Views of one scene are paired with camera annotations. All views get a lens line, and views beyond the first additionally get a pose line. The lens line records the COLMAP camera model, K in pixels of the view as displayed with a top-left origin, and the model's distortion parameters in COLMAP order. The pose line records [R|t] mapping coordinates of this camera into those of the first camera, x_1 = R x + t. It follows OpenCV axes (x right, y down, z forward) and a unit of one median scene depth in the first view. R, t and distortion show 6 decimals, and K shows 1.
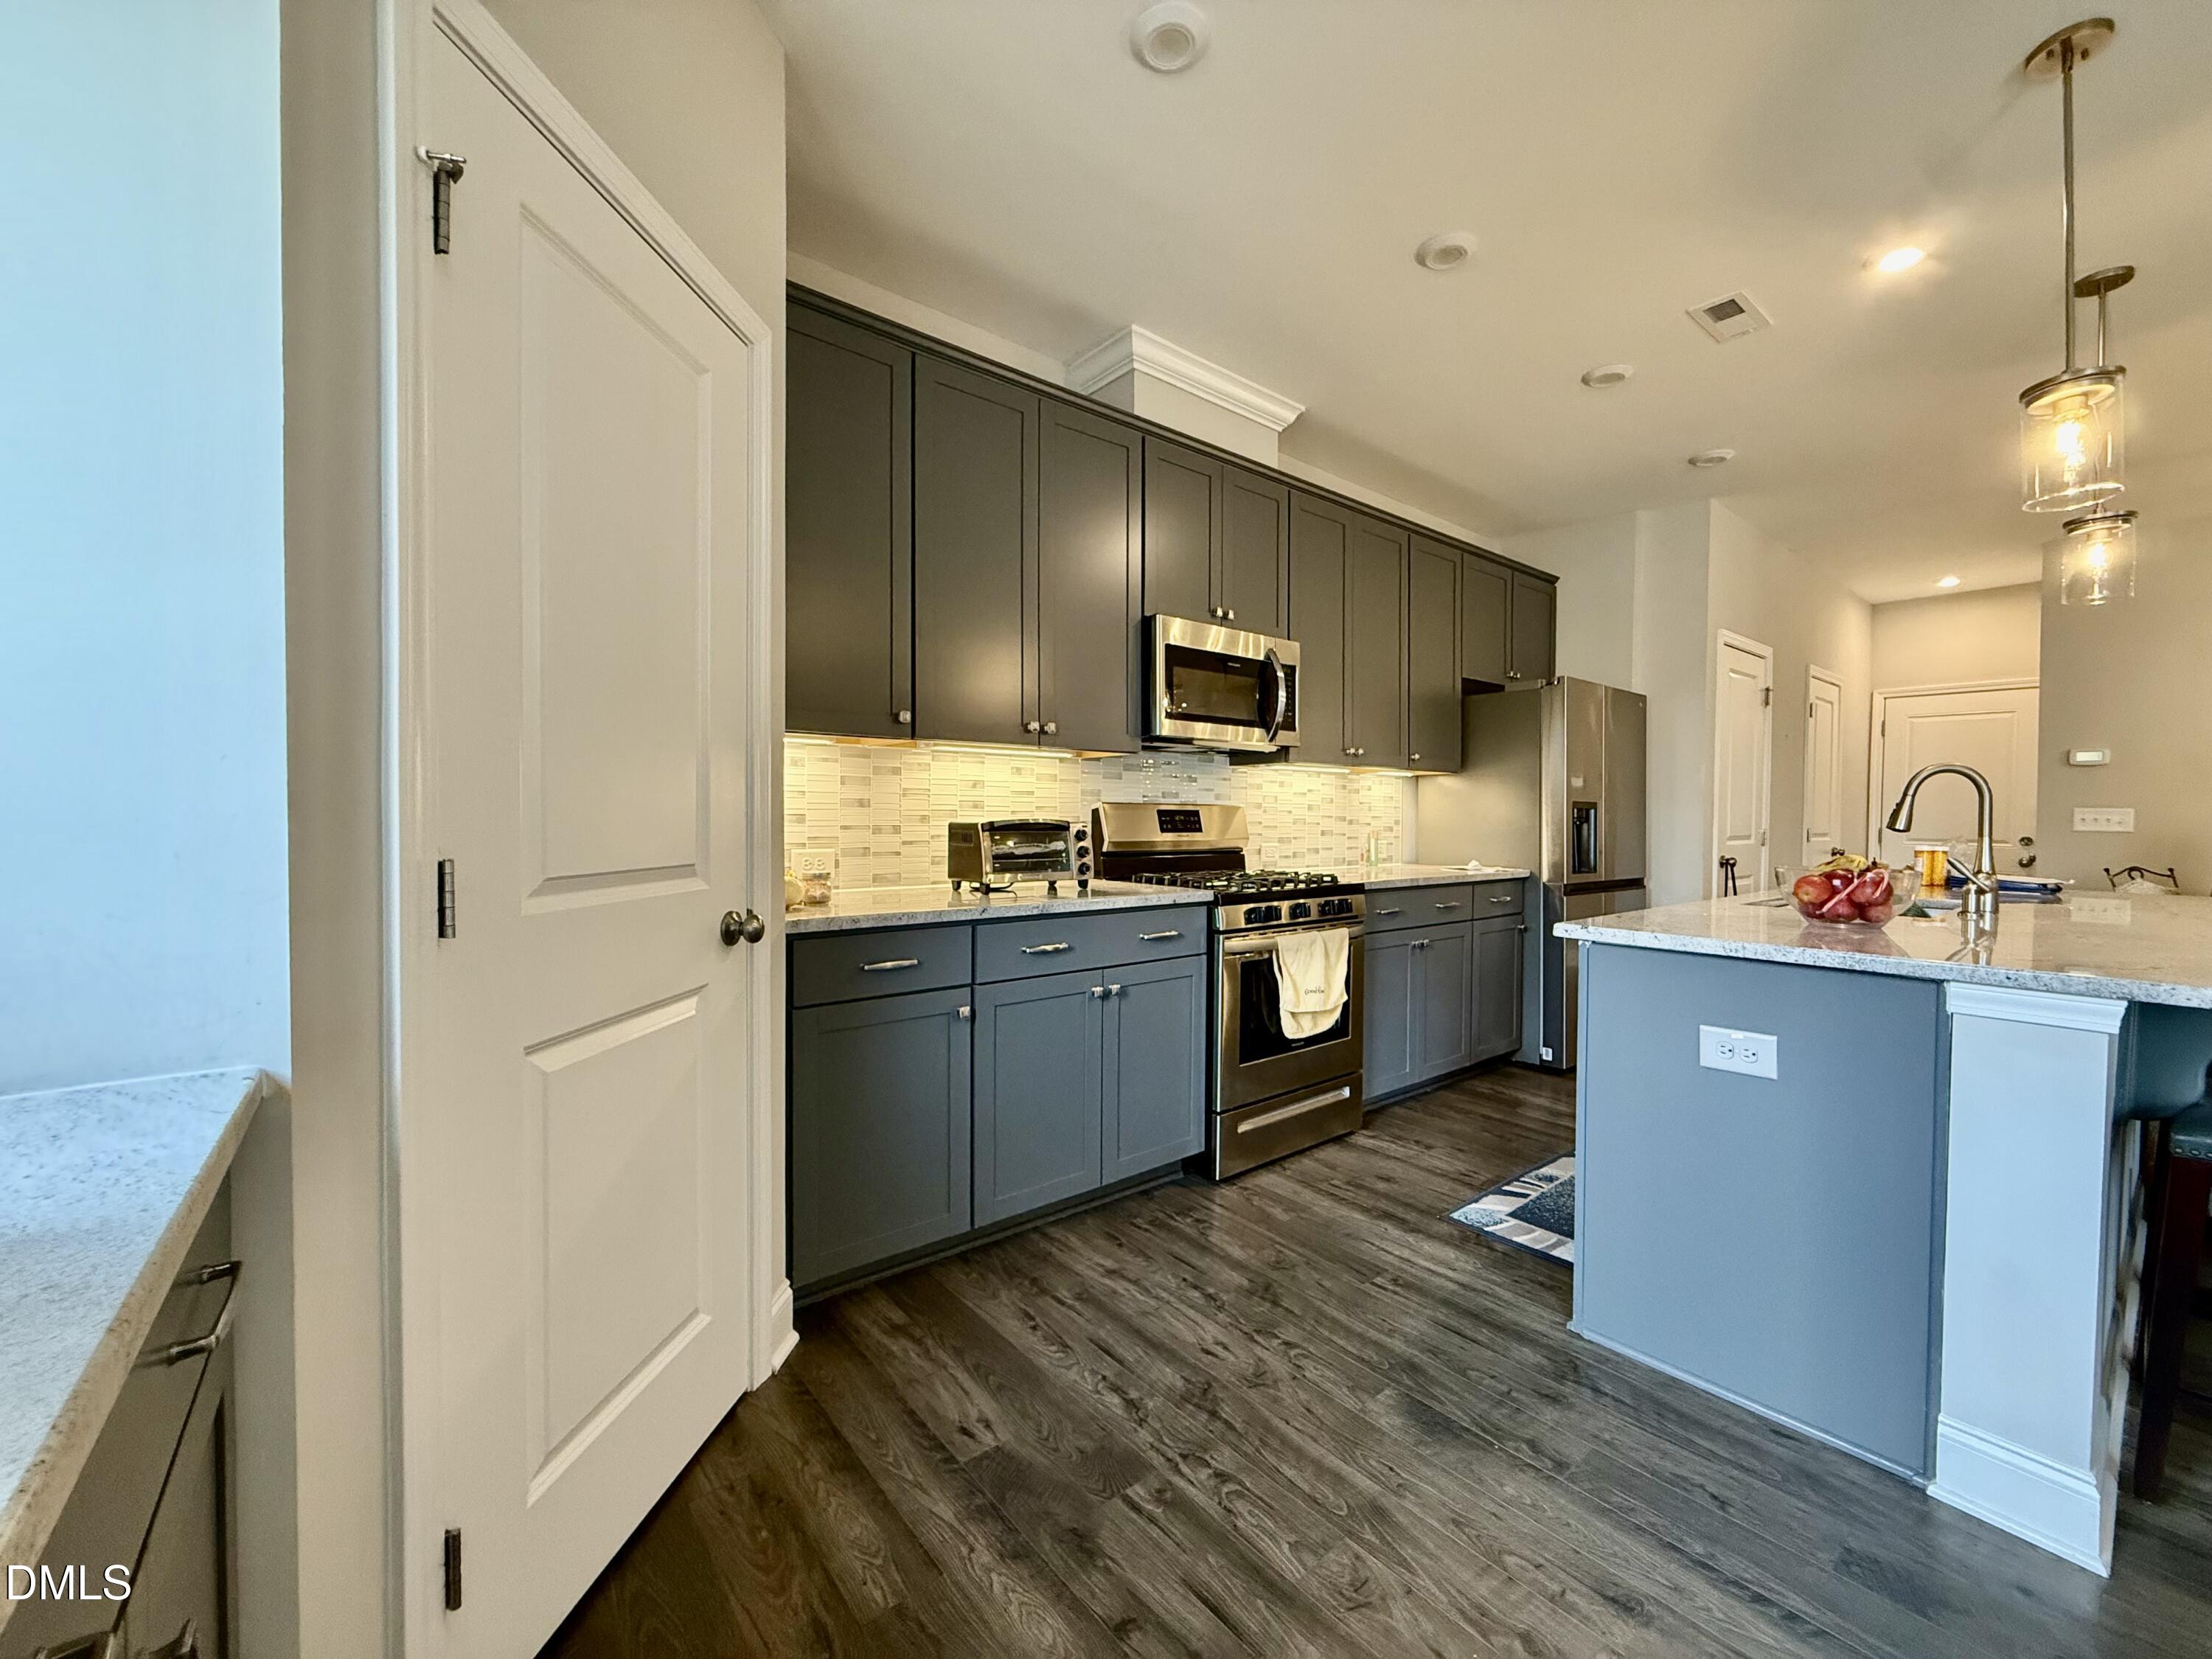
lens RADIAL K [[892.1, 0, 1114.7], [0, 892.1, 831.0], [0, 0, 1]] dist [-0.001450, 0.000814]
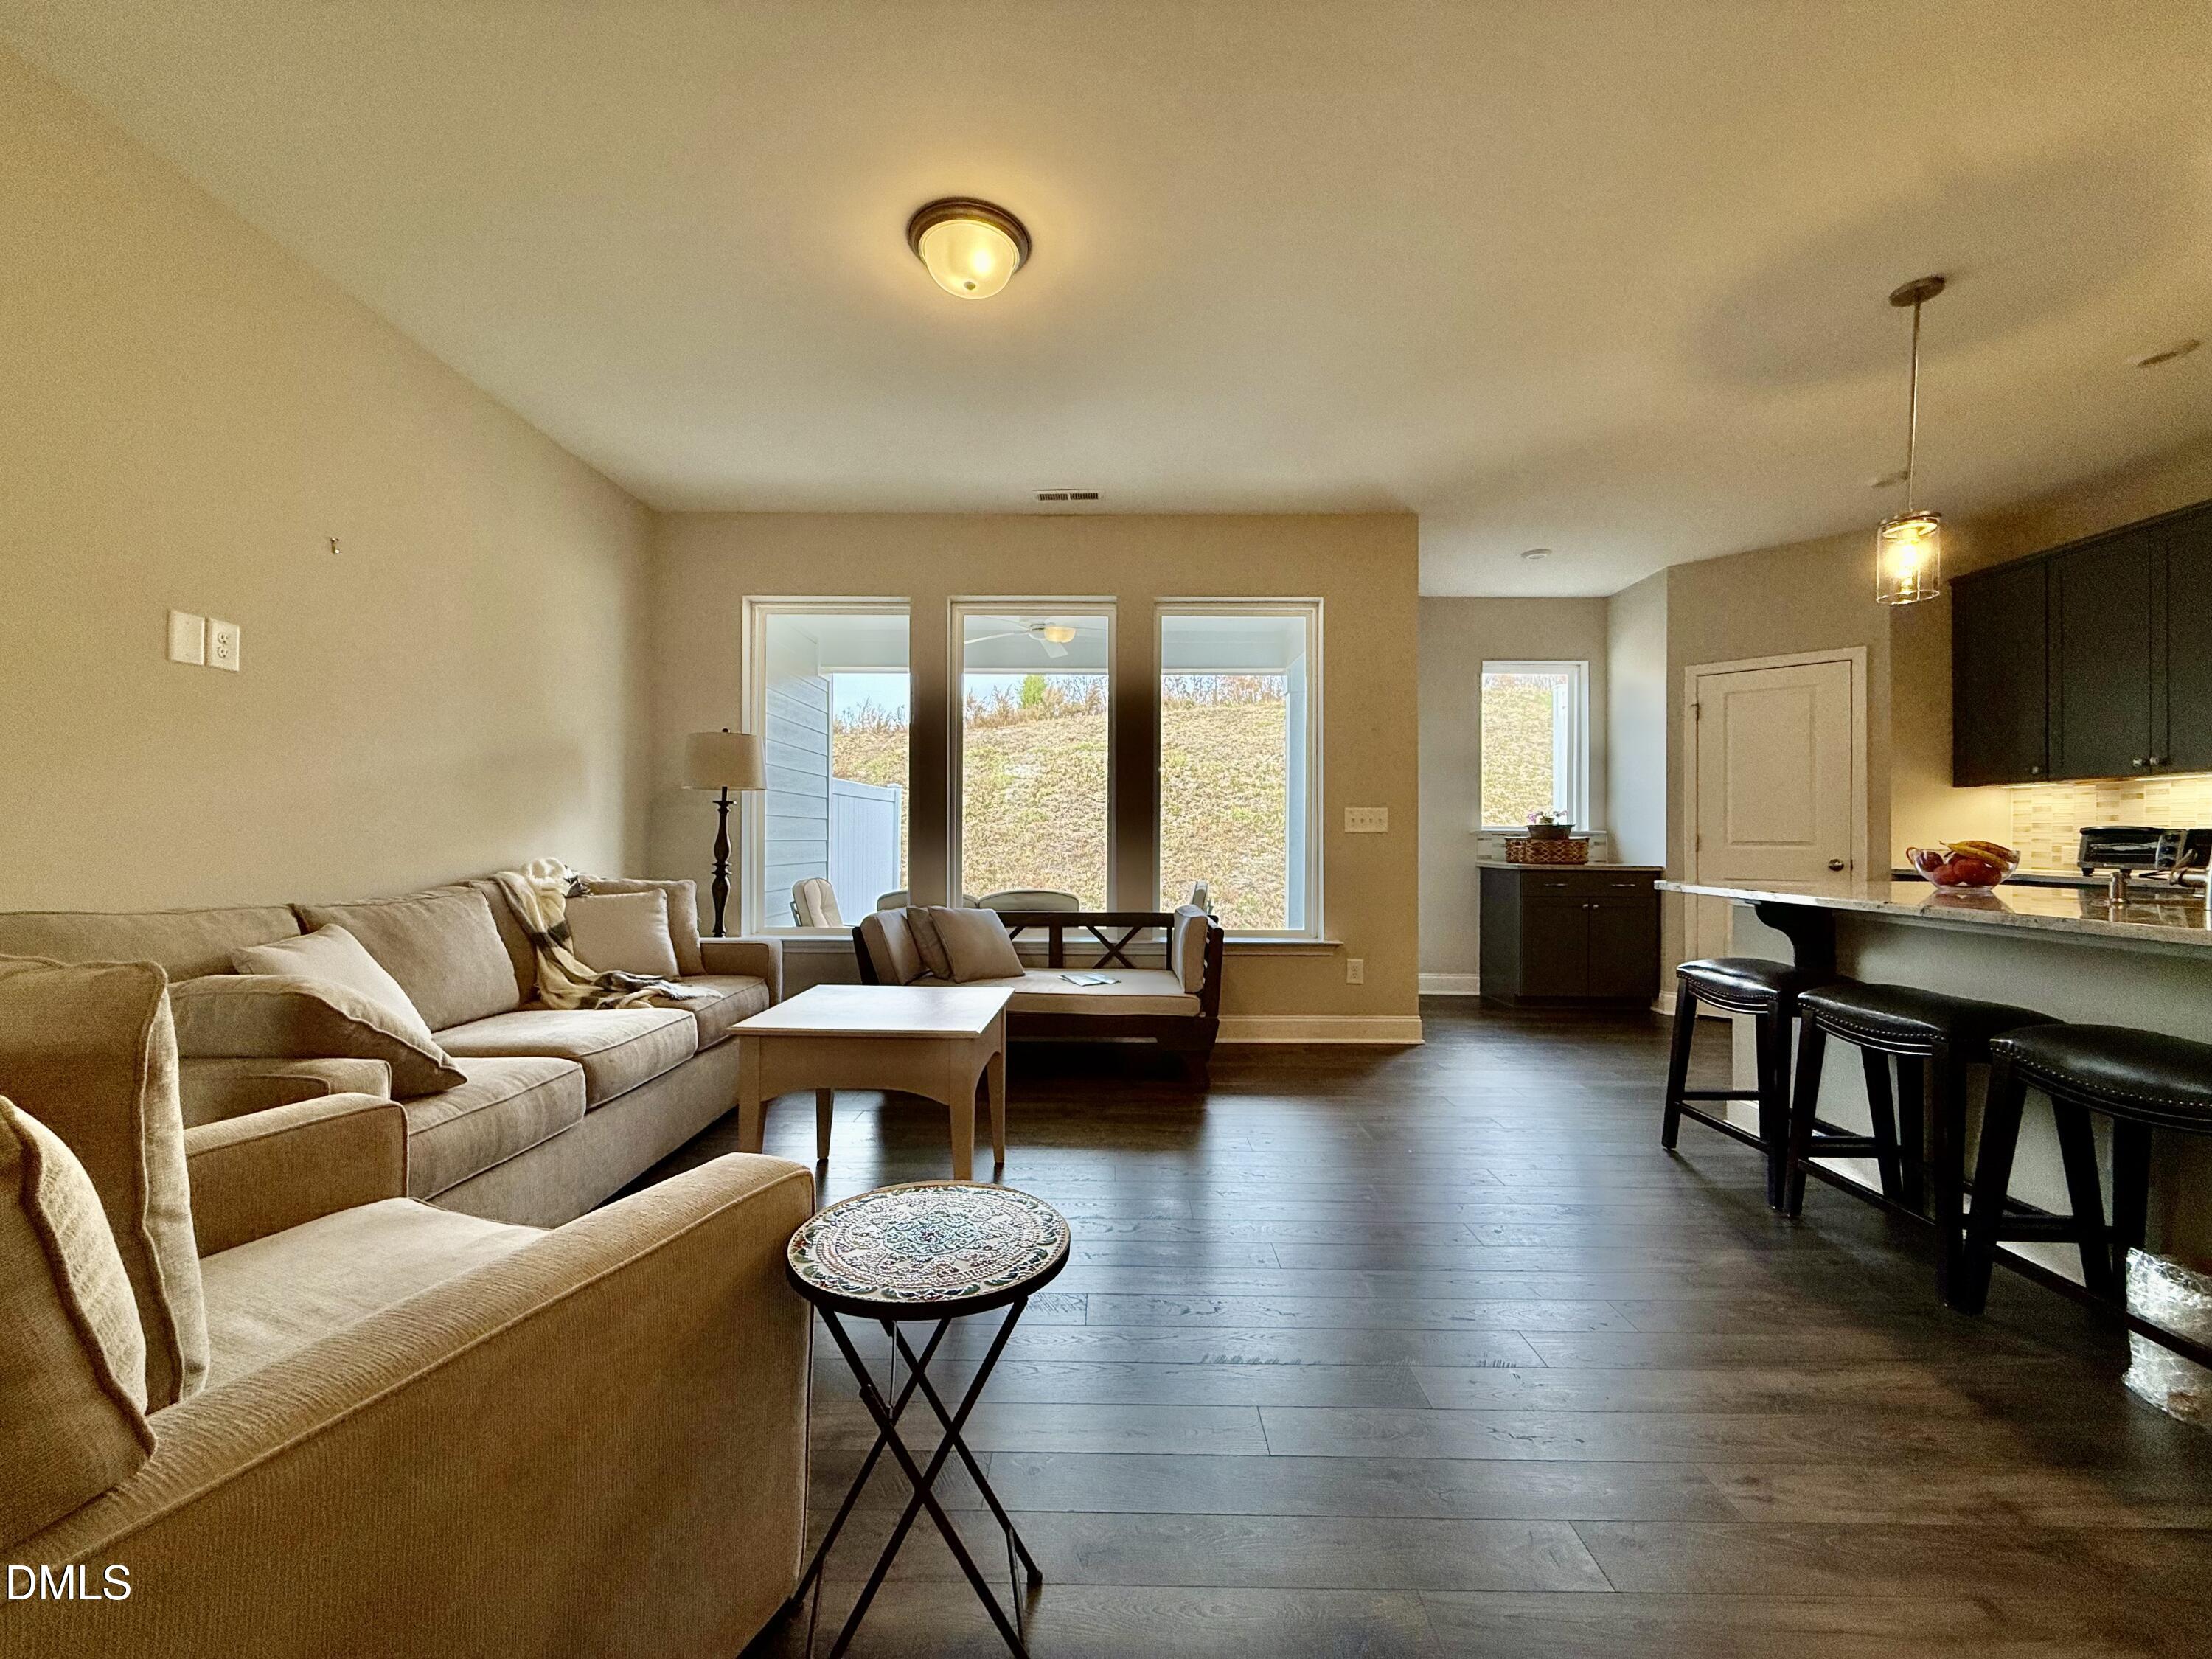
lens RADIAL K [[892.1, 0, 1100.8], [0, 892.1, 831.7], [0, 0, 1]] dist [-0.001450, 0.000814]
pose [[-0.645287, -0.016465, -0.763763, 1.996798], [-0.025656, 0.999671, 0.000126, 0.036429], [0.763509, 0.019677, -0.645497, 0.622372]]
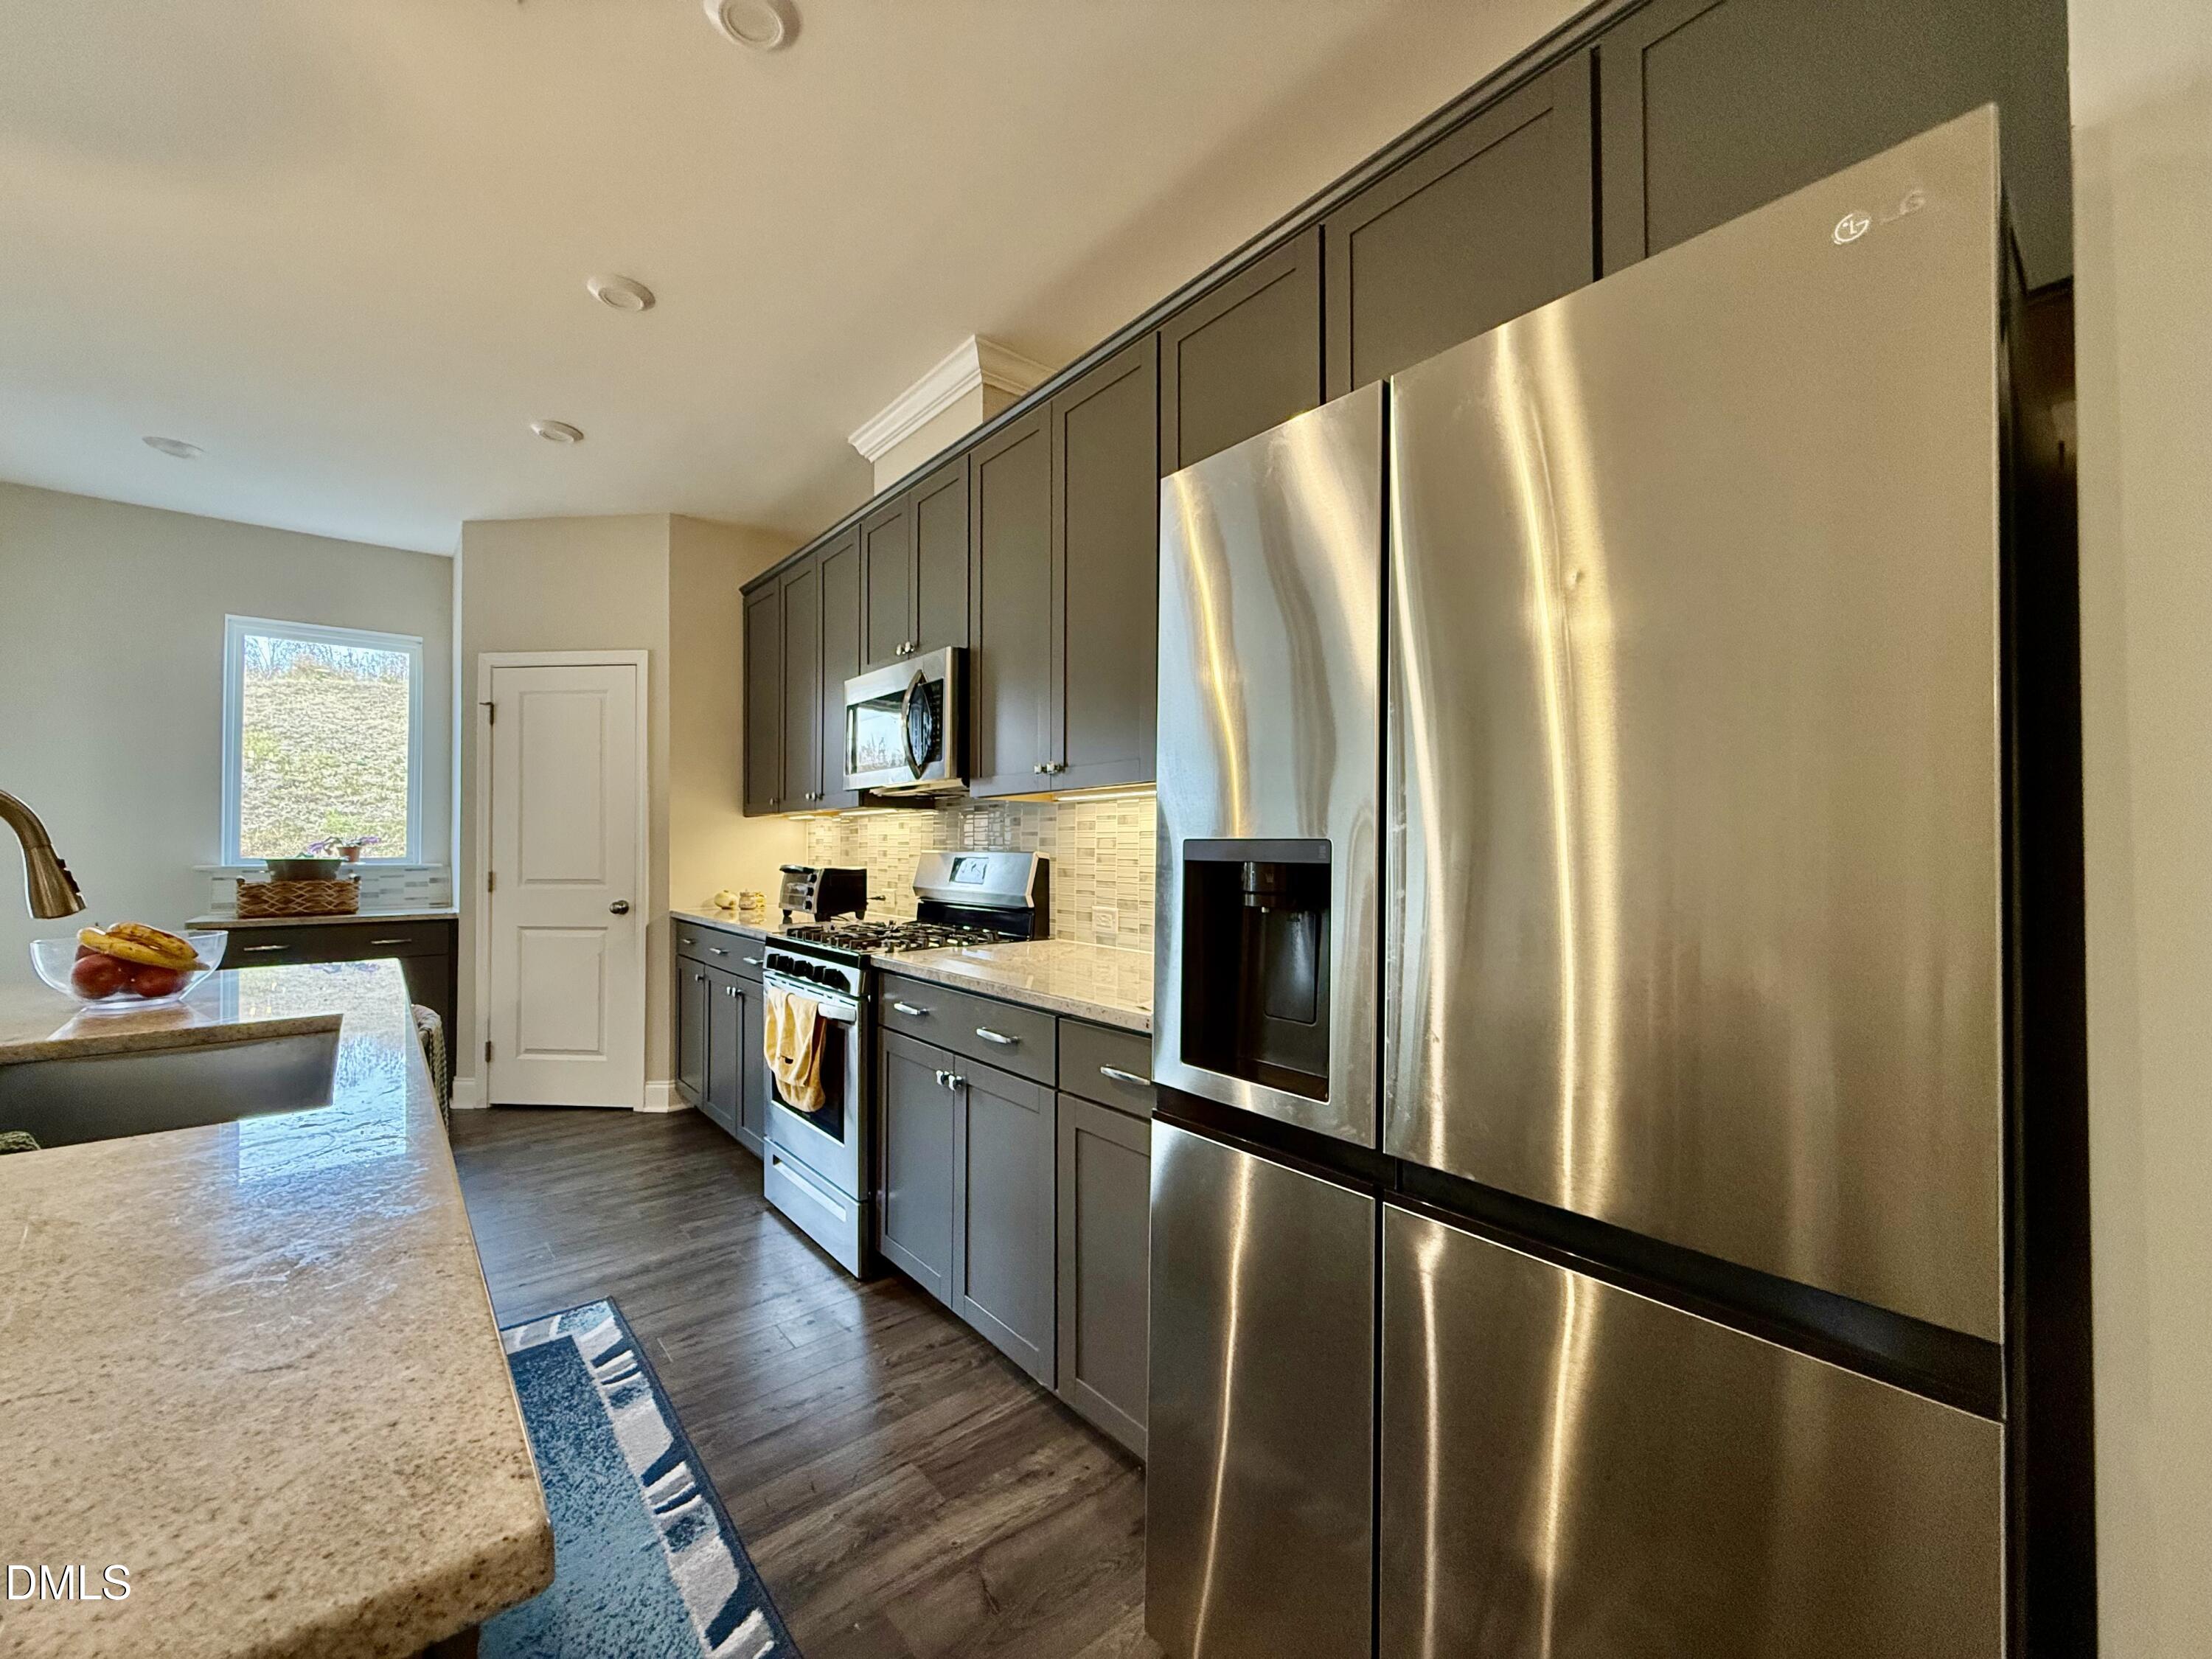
lens RADIAL K [[892.1, 0, 1098.5], [0, 892.1, 832.7], [0, 0, 1]] dist [-0.001450, 0.000814]
pose [[-0.003148, -0.018014, -0.999833, 1.196371], [-0.015511, 0.999718, -0.017963, -0.042642], [0.999875, 0.015452, -0.003426, 1.377503]]
